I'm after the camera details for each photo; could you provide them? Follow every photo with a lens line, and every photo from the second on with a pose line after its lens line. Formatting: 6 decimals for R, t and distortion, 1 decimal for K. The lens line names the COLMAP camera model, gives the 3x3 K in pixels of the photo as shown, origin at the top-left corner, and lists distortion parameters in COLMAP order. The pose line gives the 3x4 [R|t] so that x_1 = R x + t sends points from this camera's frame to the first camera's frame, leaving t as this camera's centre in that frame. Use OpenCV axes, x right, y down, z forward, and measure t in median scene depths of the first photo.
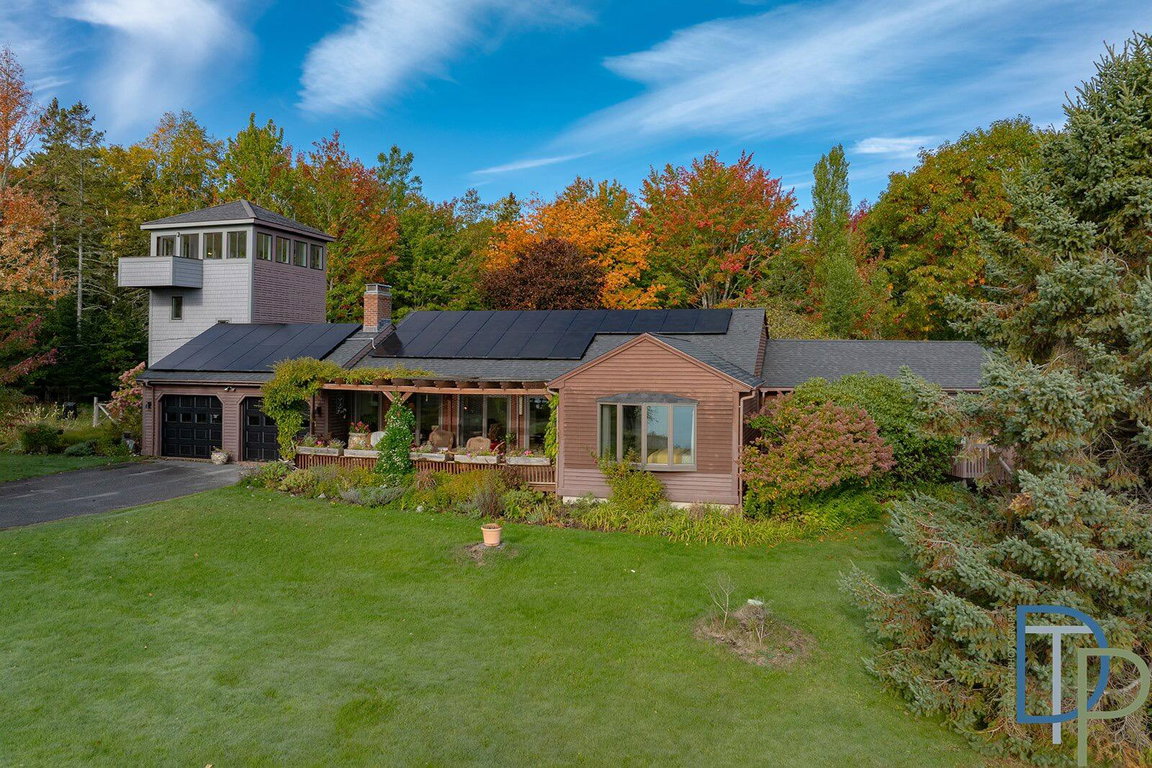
lens RADIAL K [[807.9, 0, 575.4], [0, 807.9, 348.4], [0, 0, 1]] dist [-0.035488, -0.006164]
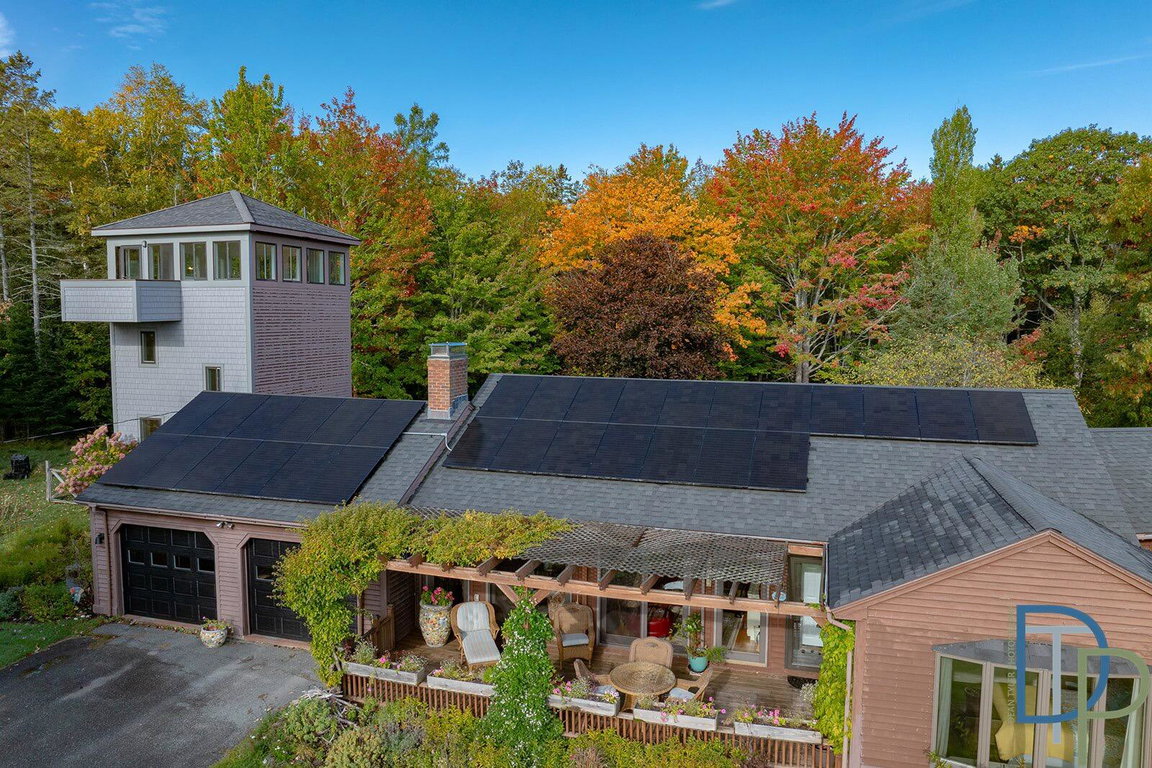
lens RADIAL K [[808.0, 0, 576.0], [0, 808.0, 384.0], [0, 0, 1]] dist [-0.048896, 0.020693]
pose [[0.999998, -0.001839, 0.000995, -0.117592], [0.001734, 0.995307, 0.096756, -0.089273], [-0.001169, -0.096754, 0.995308, 0.291707]]
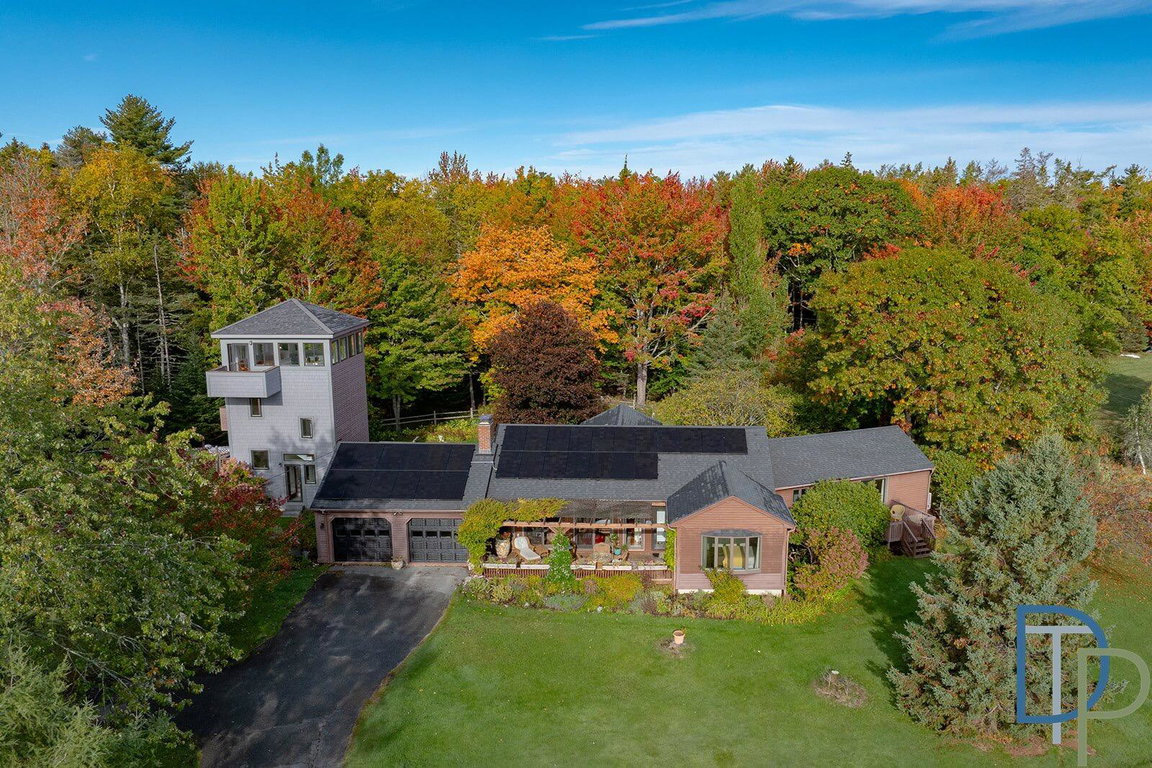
lens RADIAL K [[890.2, 0, 631.8], [0, 890.2, 422.3], [0, 0, 1]] dist [-0.032317, -0.004388]
pose [[0.961482, -0.062366, 0.267698, -0.332411], [0.000587, 0.974382, 0.224898, -0.323642], [-0.274866, -0.216079, 0.936888, -0.347394]]
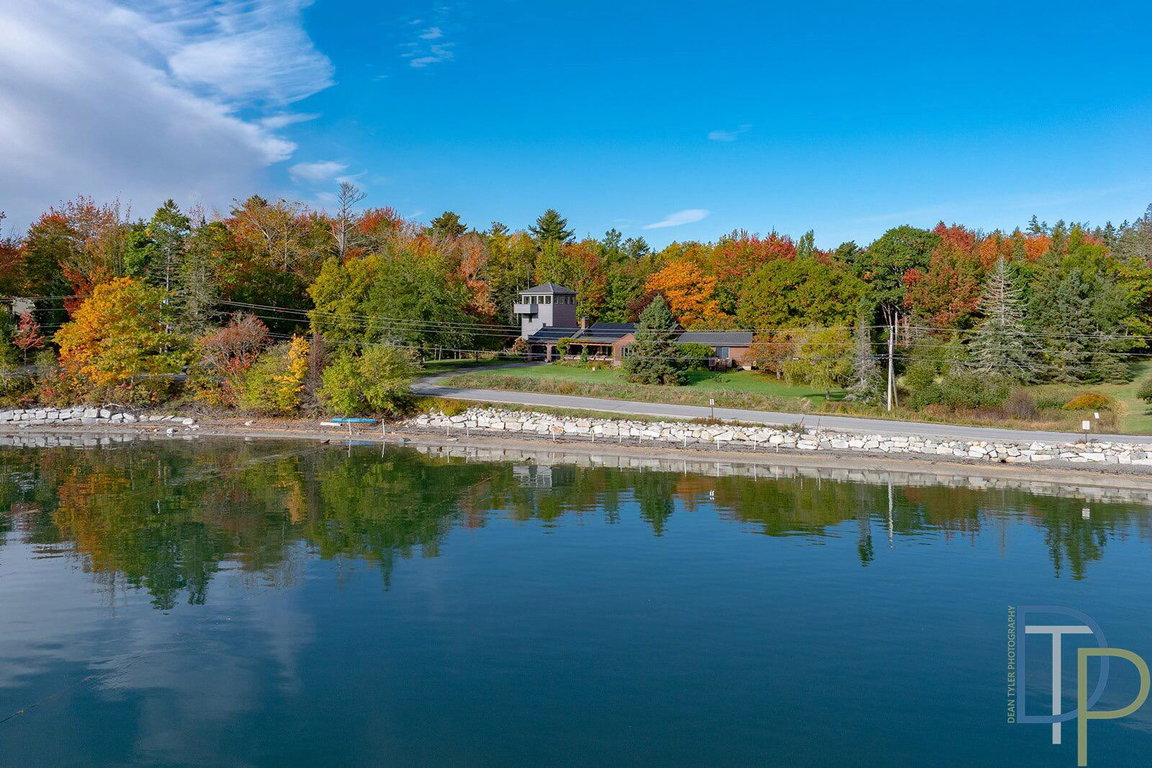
lens RADIAL K [[940.8, 0, 588.6], [0, 940.8, 313.8], [0, 0, 1]] dist [-0.028632, -0.002330]
pose [[0.946600, -0.003728, -0.322388, 0.972762], [0.007990, 0.999897, 0.011899, -0.118832], [0.322311, -0.013840, 0.946533, -2.584122]]
